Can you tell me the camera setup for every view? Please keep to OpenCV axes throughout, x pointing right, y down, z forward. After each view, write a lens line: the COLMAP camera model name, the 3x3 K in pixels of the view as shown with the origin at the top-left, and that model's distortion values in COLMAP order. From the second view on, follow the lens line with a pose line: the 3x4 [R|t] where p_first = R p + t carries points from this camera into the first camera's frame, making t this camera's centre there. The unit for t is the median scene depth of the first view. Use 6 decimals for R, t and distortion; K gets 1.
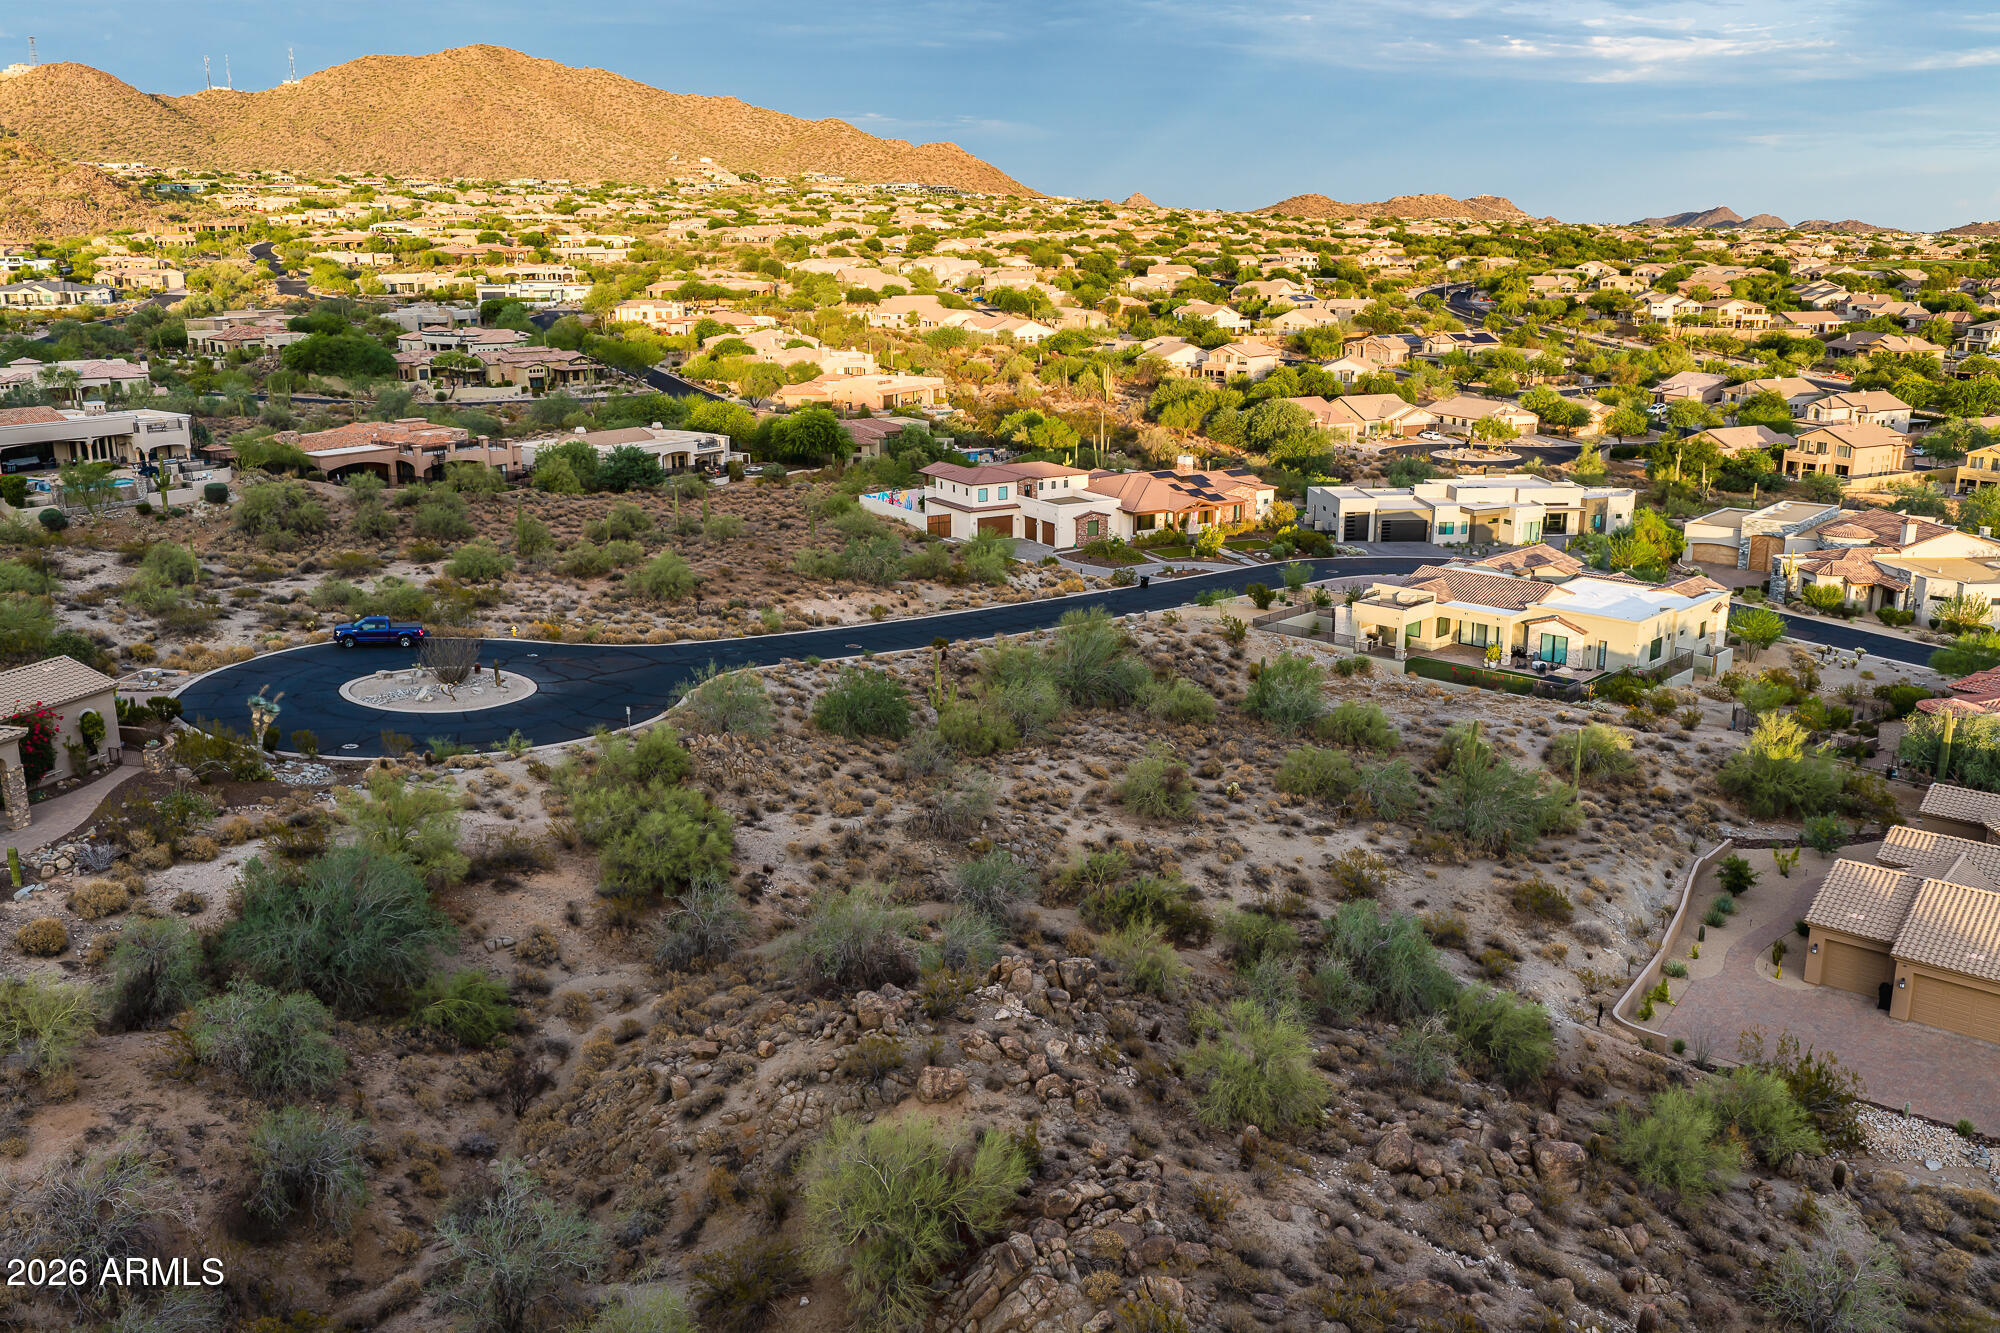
lens RADIAL K [[1662.2, 0, 1000.0], [0, 1662.2, 666.5], [0, 0, 1]] dist [0.016541, -0.025672]
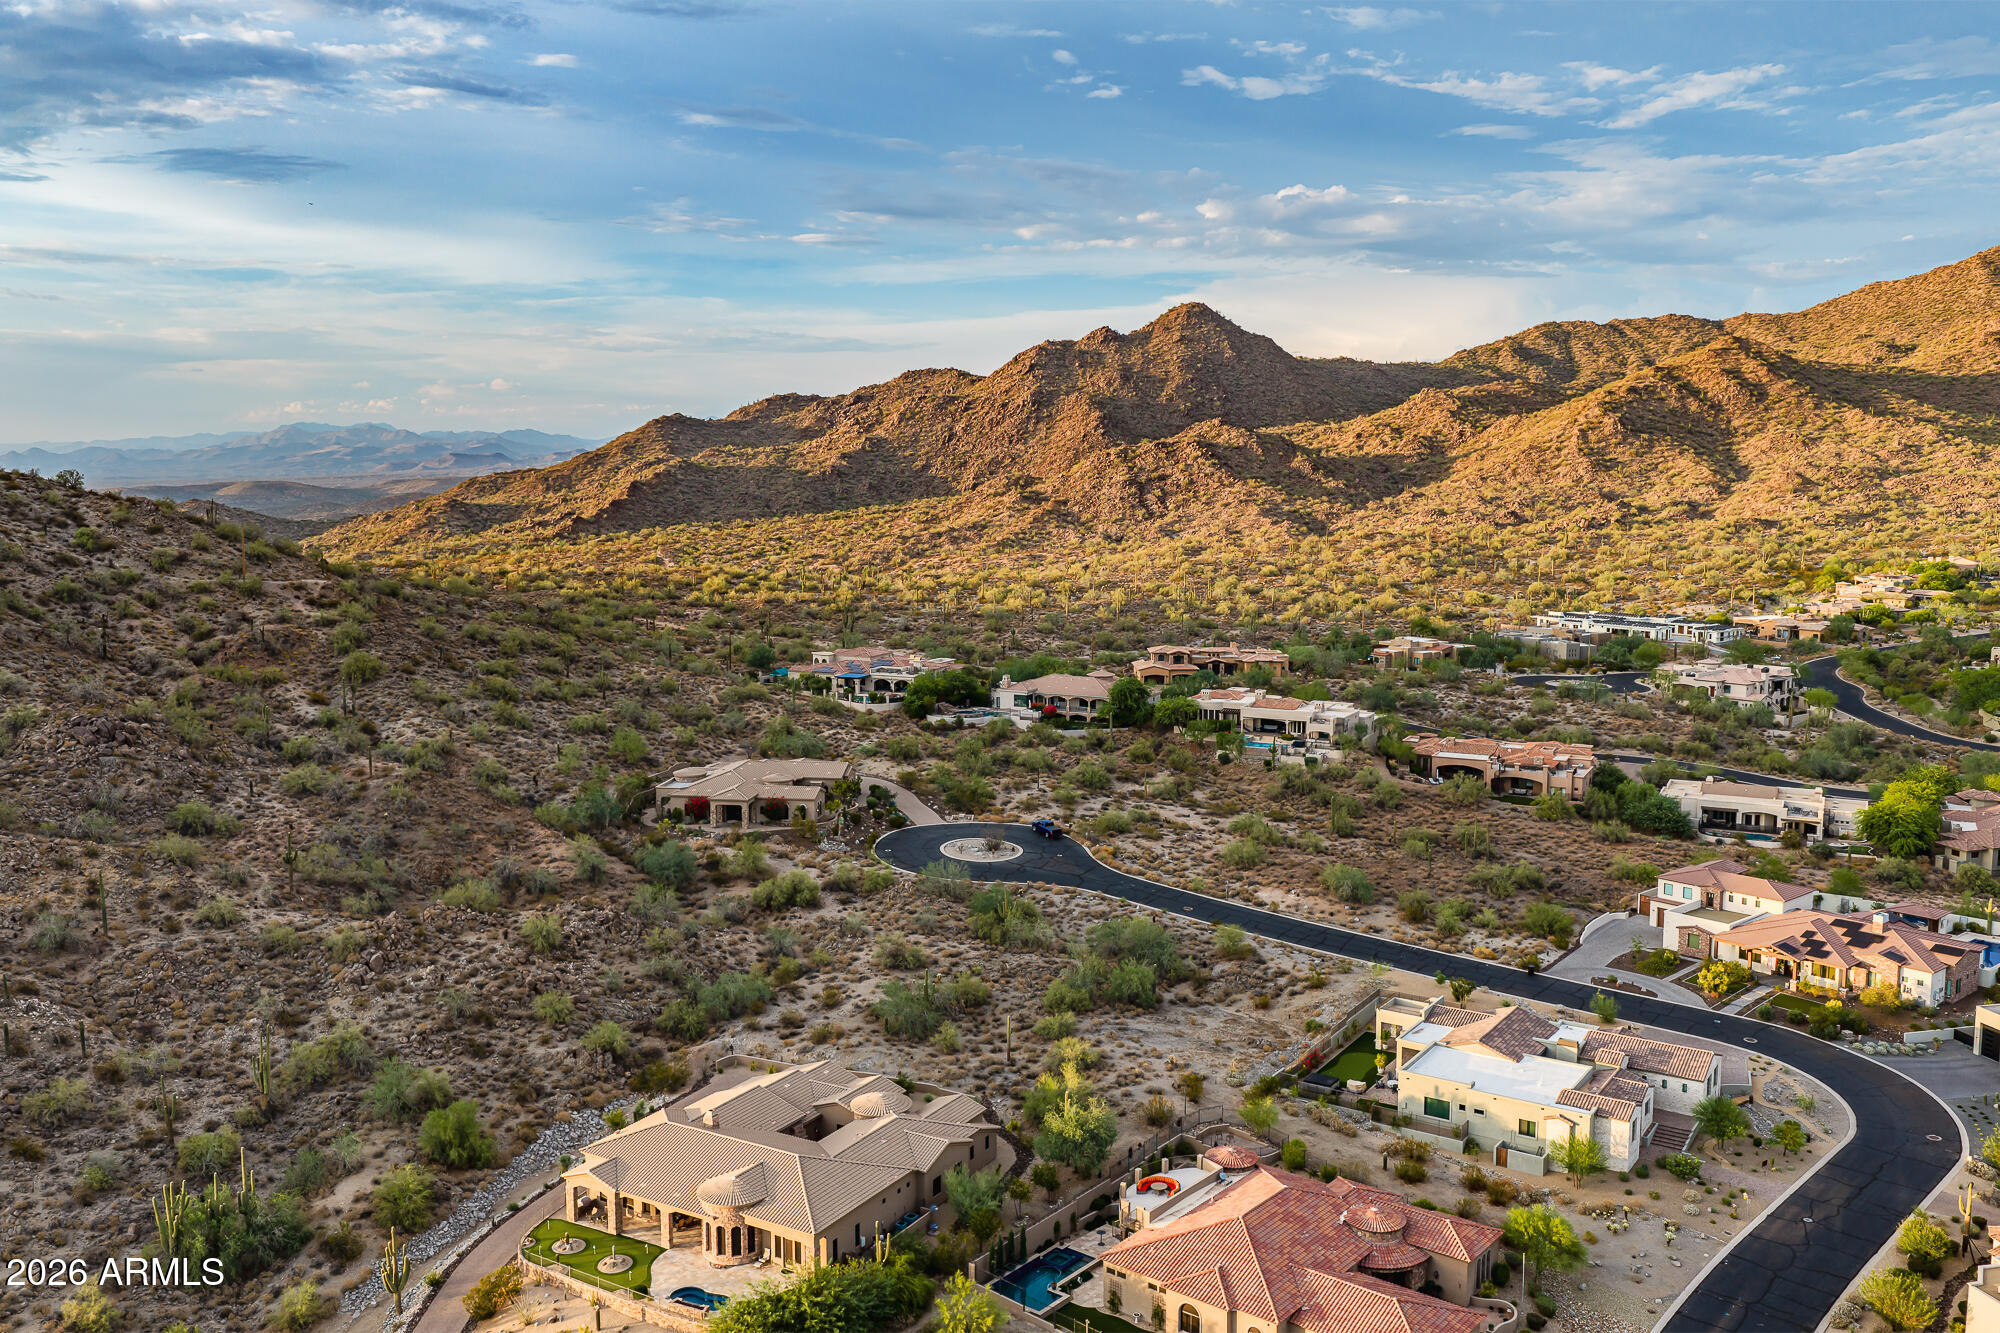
lens RADIAL K [[1660.9, 0, 999.7], [0, 1660.9, 654.9], [0, 0, 1]] dist [0.014559, -0.027850]
pose [[0.170171, 0.116942, -0.978451, 0.815401], [-0.247099, 0.966273, 0.072512, -0.183354], [0.953931, 0.229435, 0.193328, 0.238879]]
